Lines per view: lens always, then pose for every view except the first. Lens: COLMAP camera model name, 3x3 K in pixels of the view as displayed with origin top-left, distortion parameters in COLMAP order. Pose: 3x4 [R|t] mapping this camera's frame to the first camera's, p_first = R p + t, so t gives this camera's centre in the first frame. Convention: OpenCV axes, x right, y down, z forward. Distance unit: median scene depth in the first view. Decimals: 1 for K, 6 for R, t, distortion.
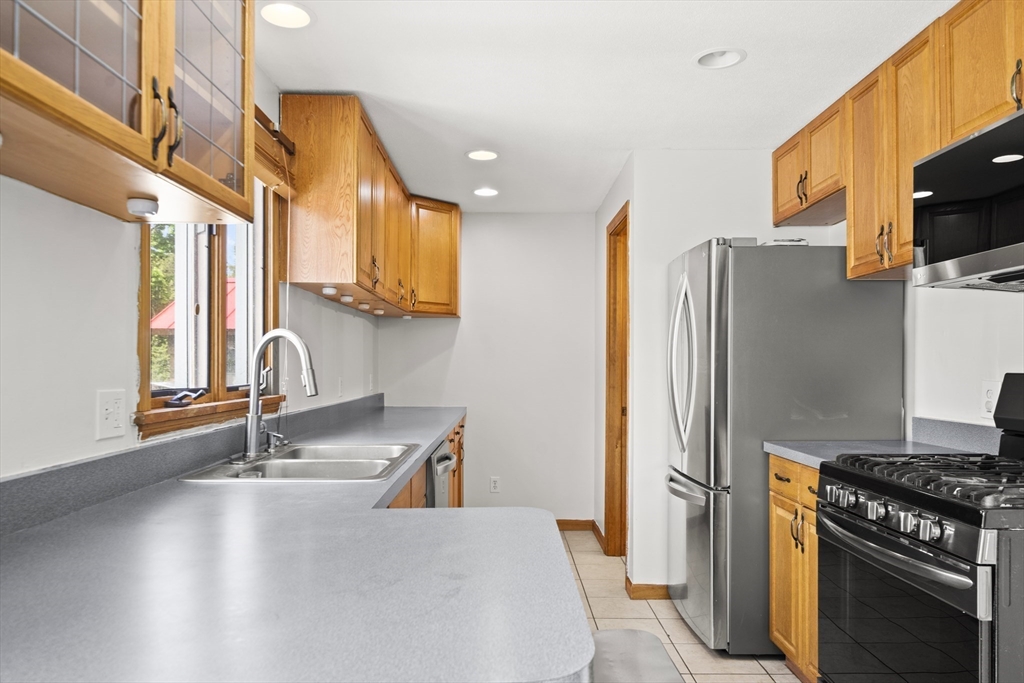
lens RADIAL K [[695.0, 0, 511.0], [0, 695.0, 369.6], [0, 0, 1]] dist [0.003331, -0.000931]
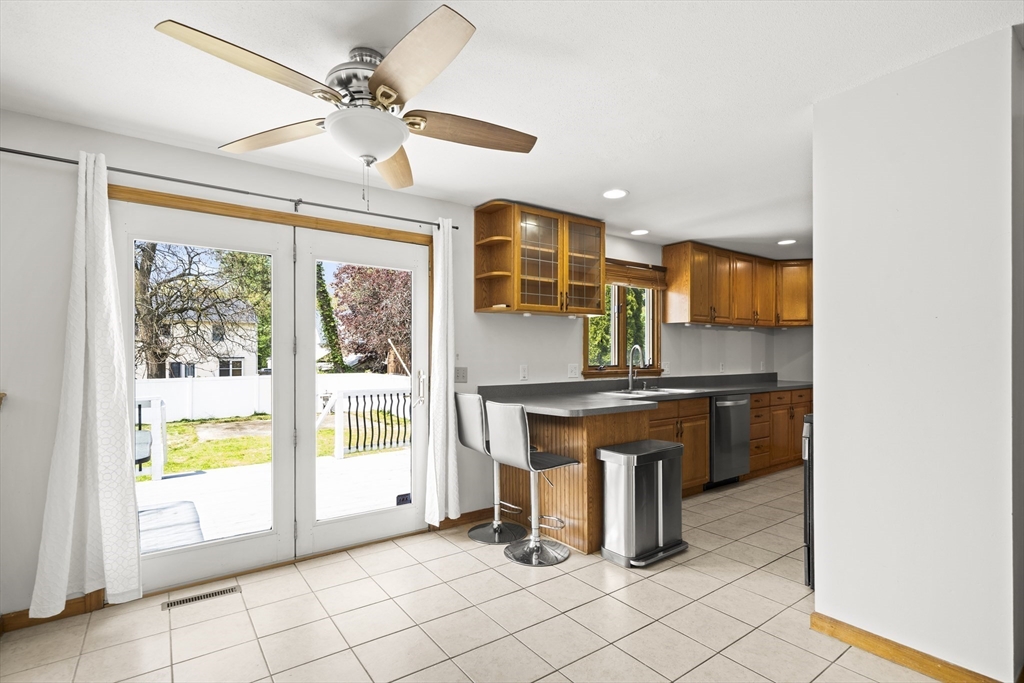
lens RADIAL K [[479.6, 0, 510.1], [0, 479.6, 359.5], [0, 0, 1]] dist [0.001154, 0.000059]
pose [[0.577159, -0.001603, -0.816630, 0.745070], [0.001452, 0.999999, -0.000937, 0.002565], [0.816631, -0.000645, 0.577160, -0.424222]]
